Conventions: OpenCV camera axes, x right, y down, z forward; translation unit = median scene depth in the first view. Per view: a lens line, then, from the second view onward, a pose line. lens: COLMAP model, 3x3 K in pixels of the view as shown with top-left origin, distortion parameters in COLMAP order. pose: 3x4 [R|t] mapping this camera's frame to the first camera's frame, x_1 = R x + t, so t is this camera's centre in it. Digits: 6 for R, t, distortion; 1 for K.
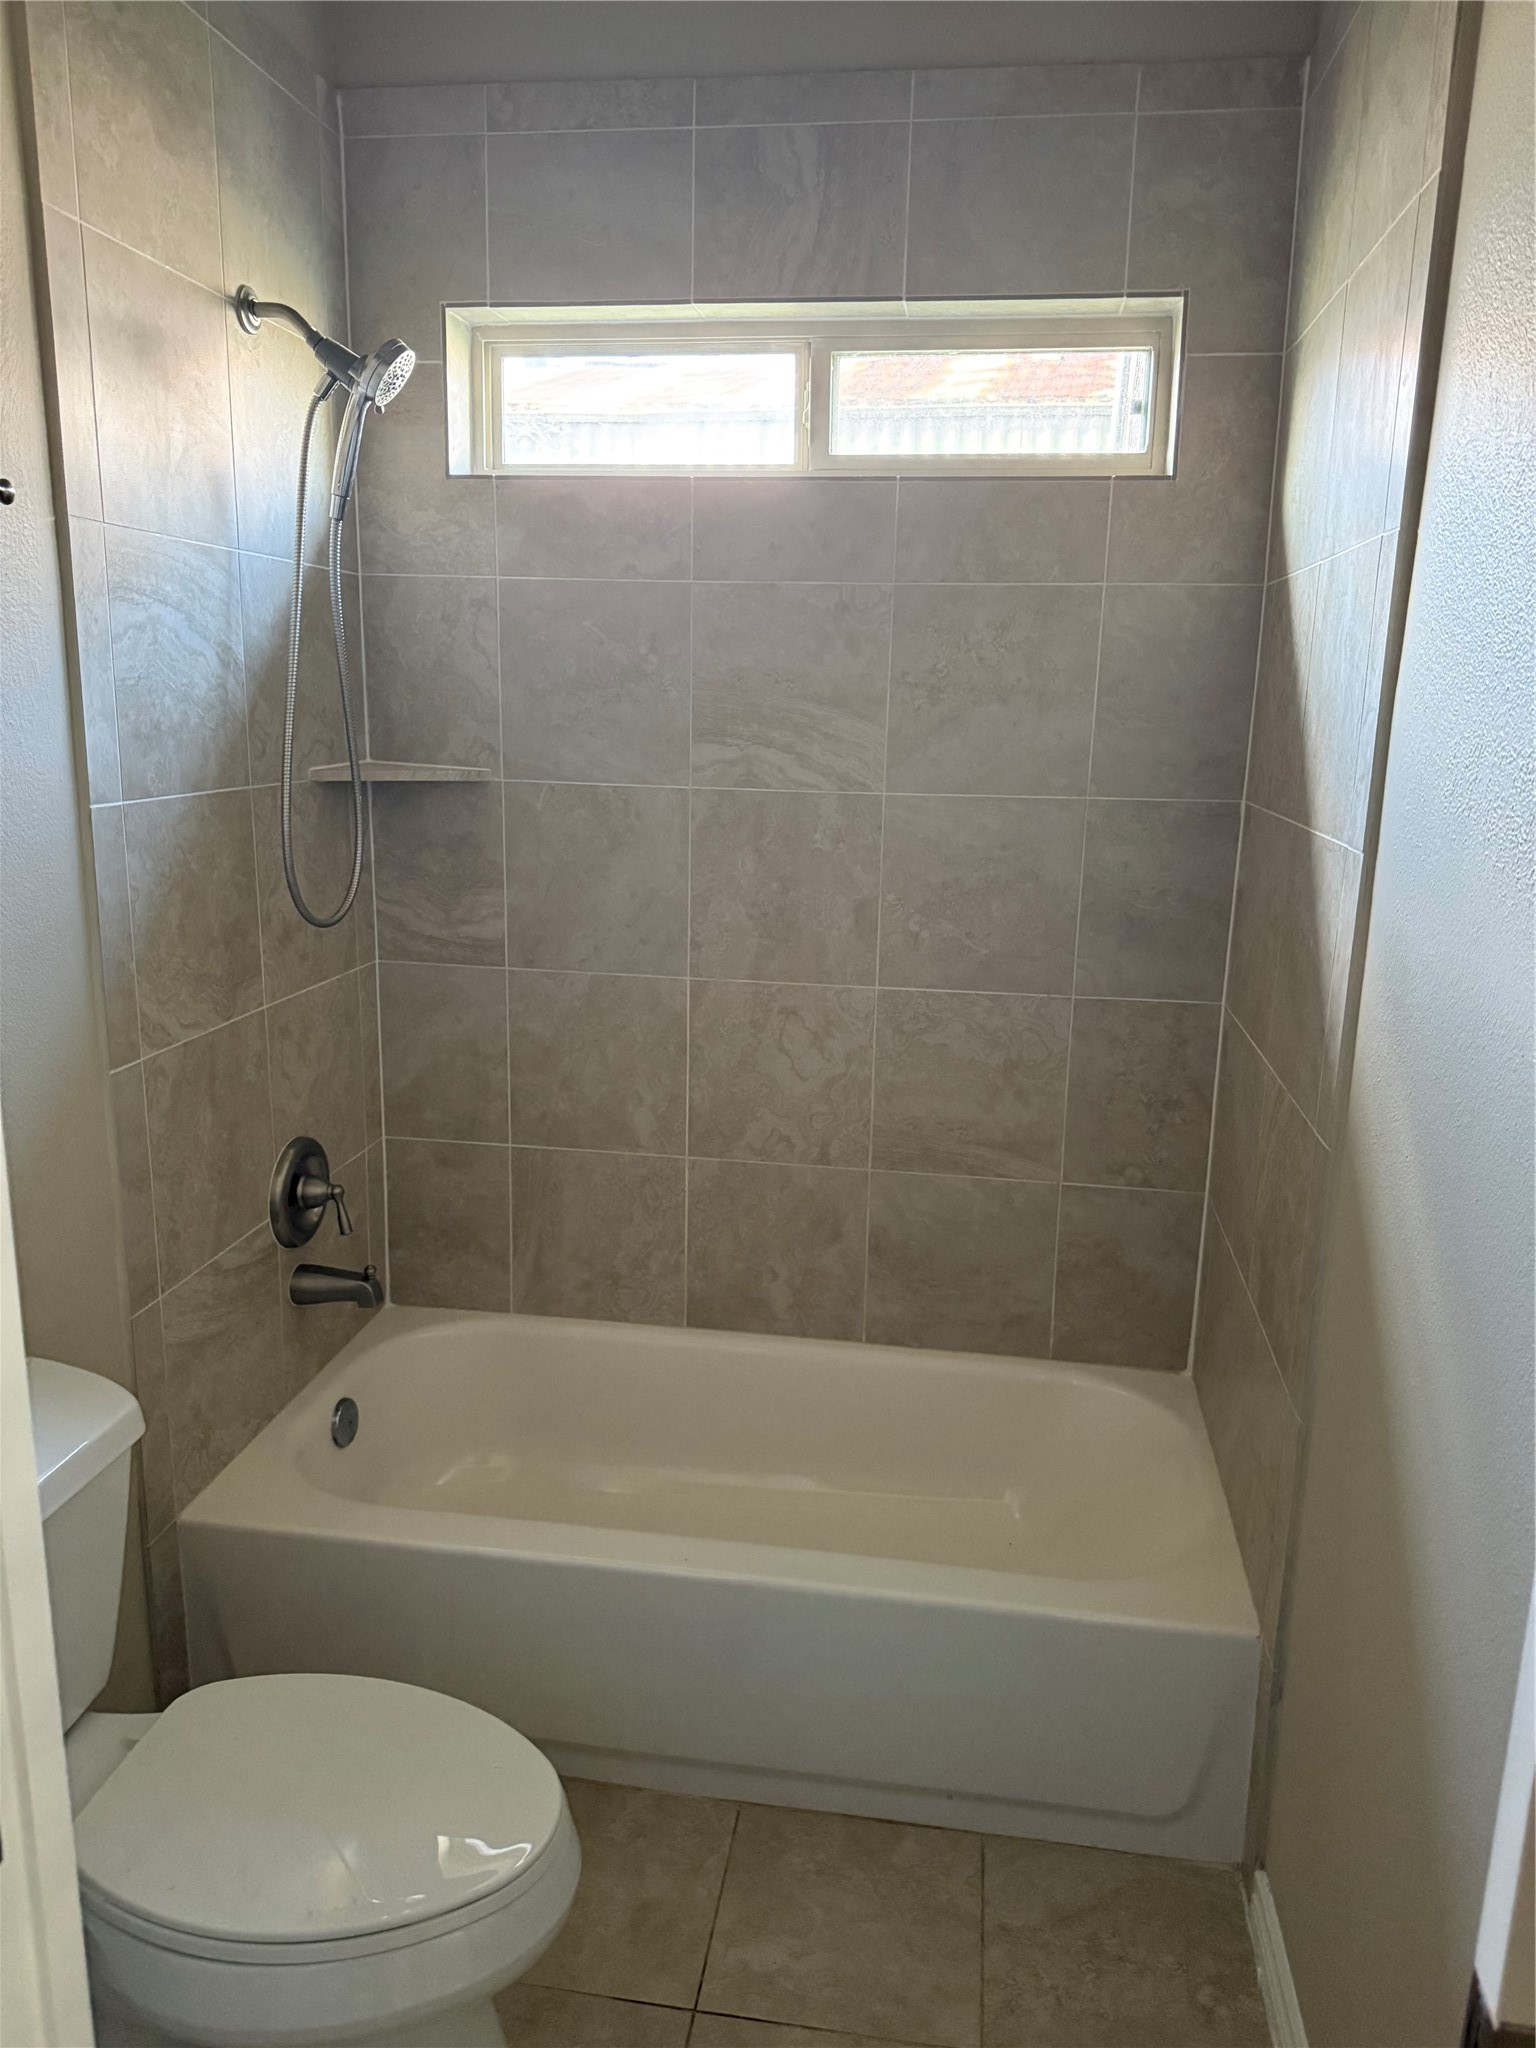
lens RADIAL K [[1467.6, 0, 778.9], [0, 1467.6, 1018.0], [0, 0, 1]] dist [0.077238, -0.089472]
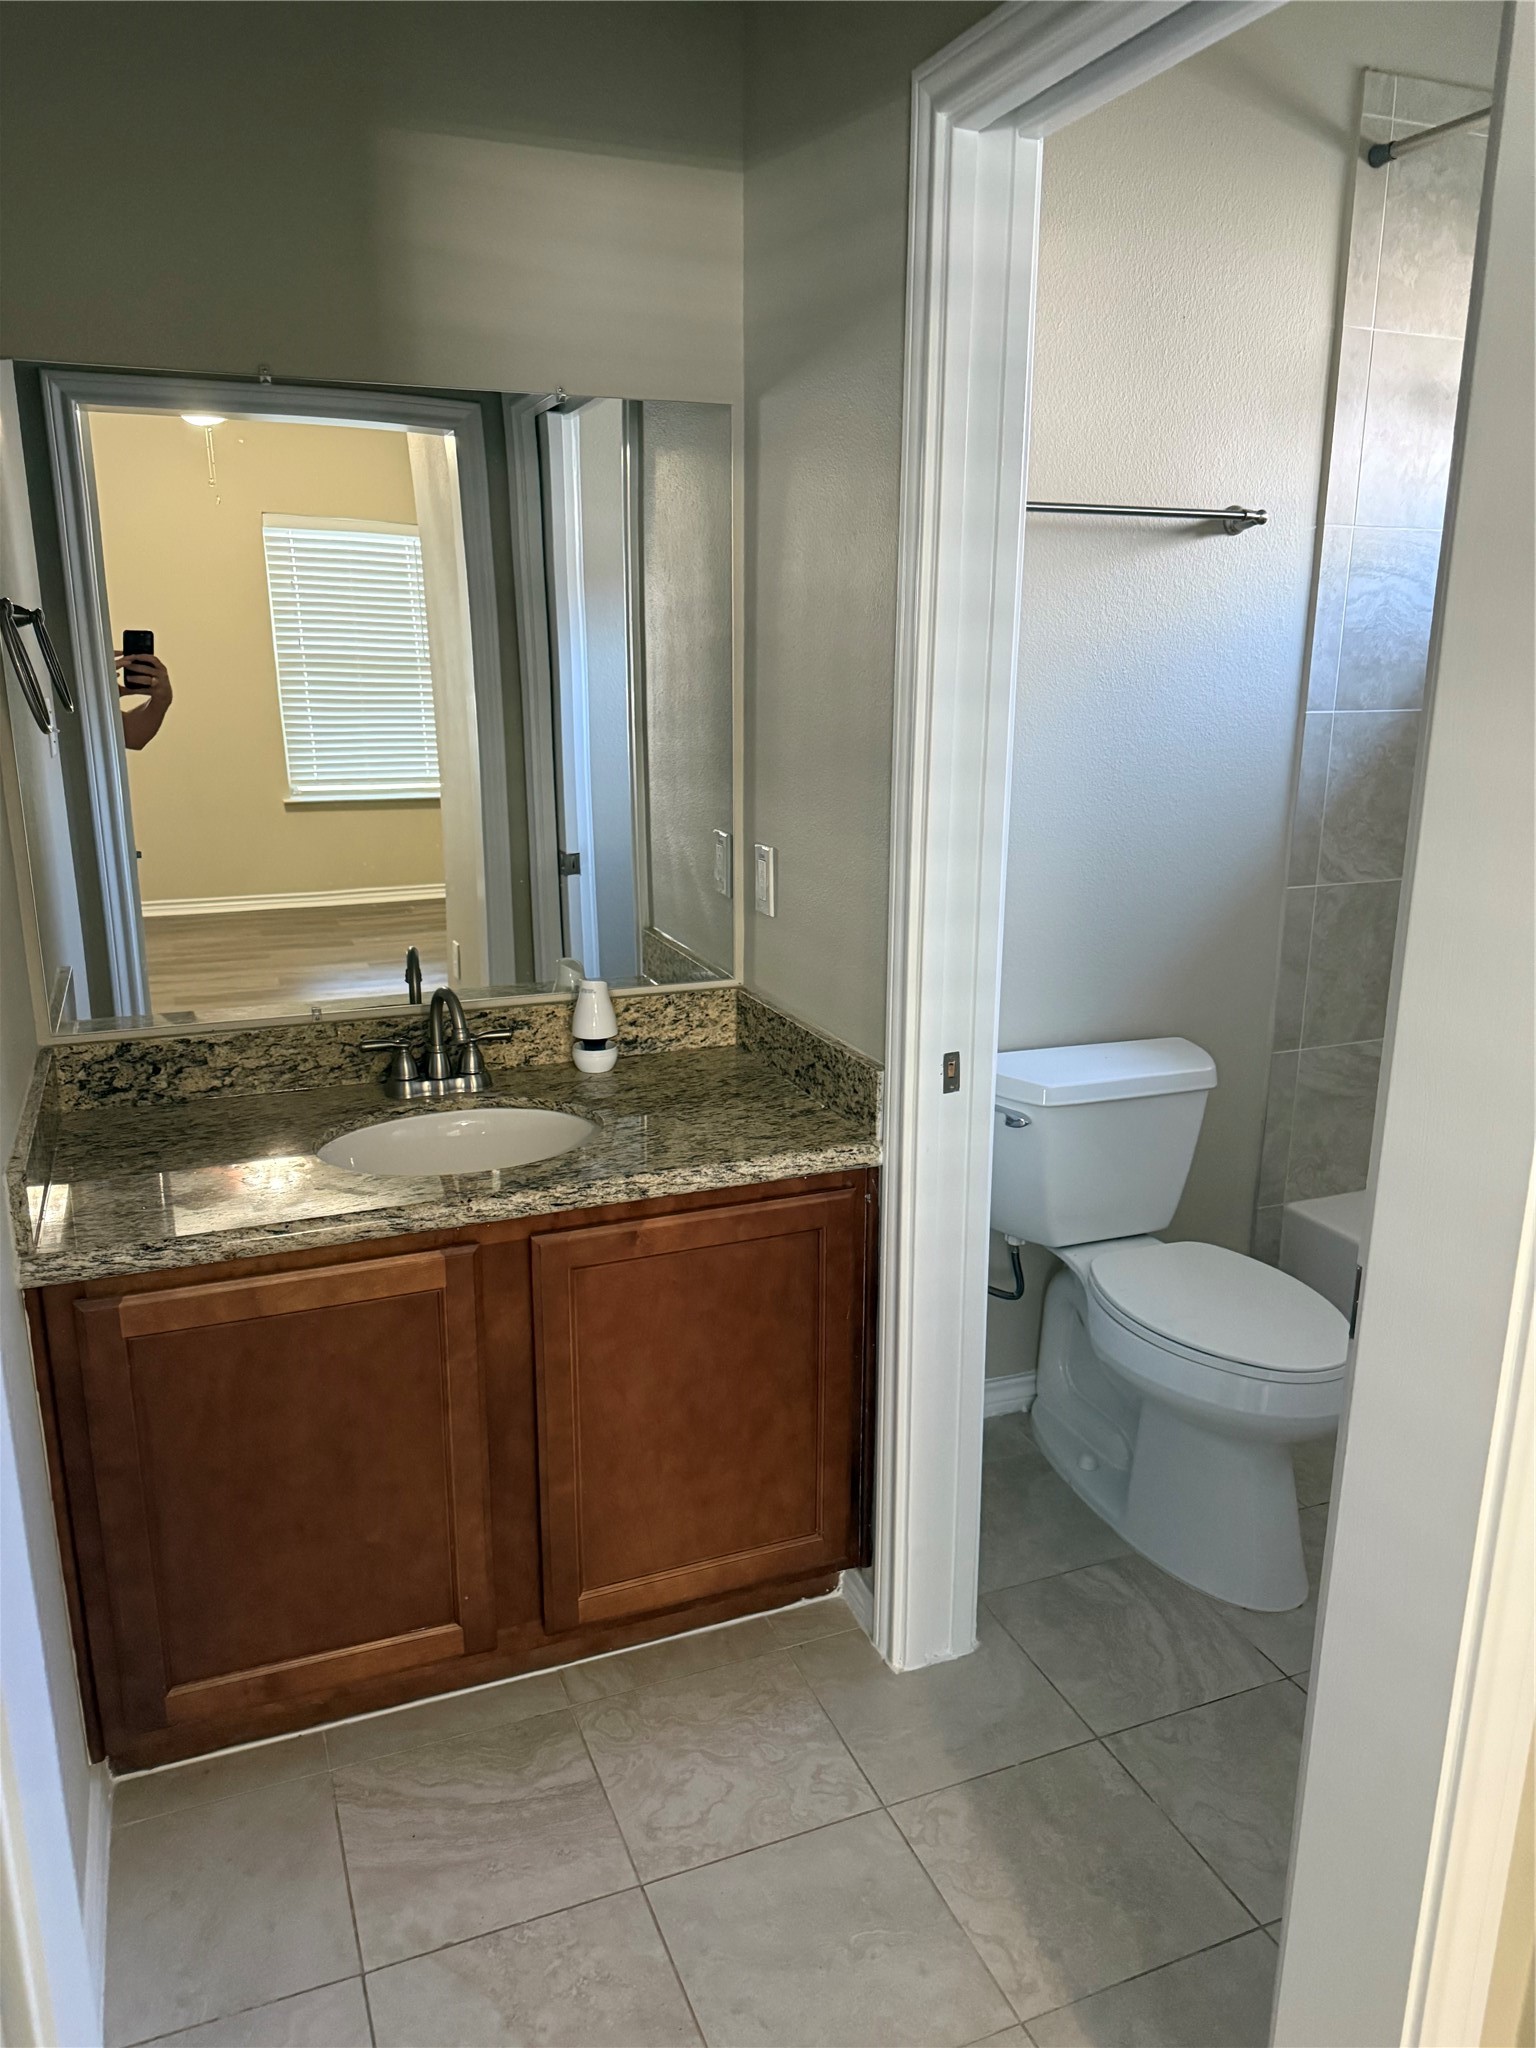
lens RADIAL K [[1467.6, 0, 767.8], [0, 1467.6, 1039.7], [0, 0, 1]] dist [0.077238, -0.089472]
pose [[0.517128, 0.211205, -0.829440, 0.563101], [-0.185052, 0.973745, 0.132577, 0.083875], [0.835664, 0.084930, 0.542635, -0.266771]]
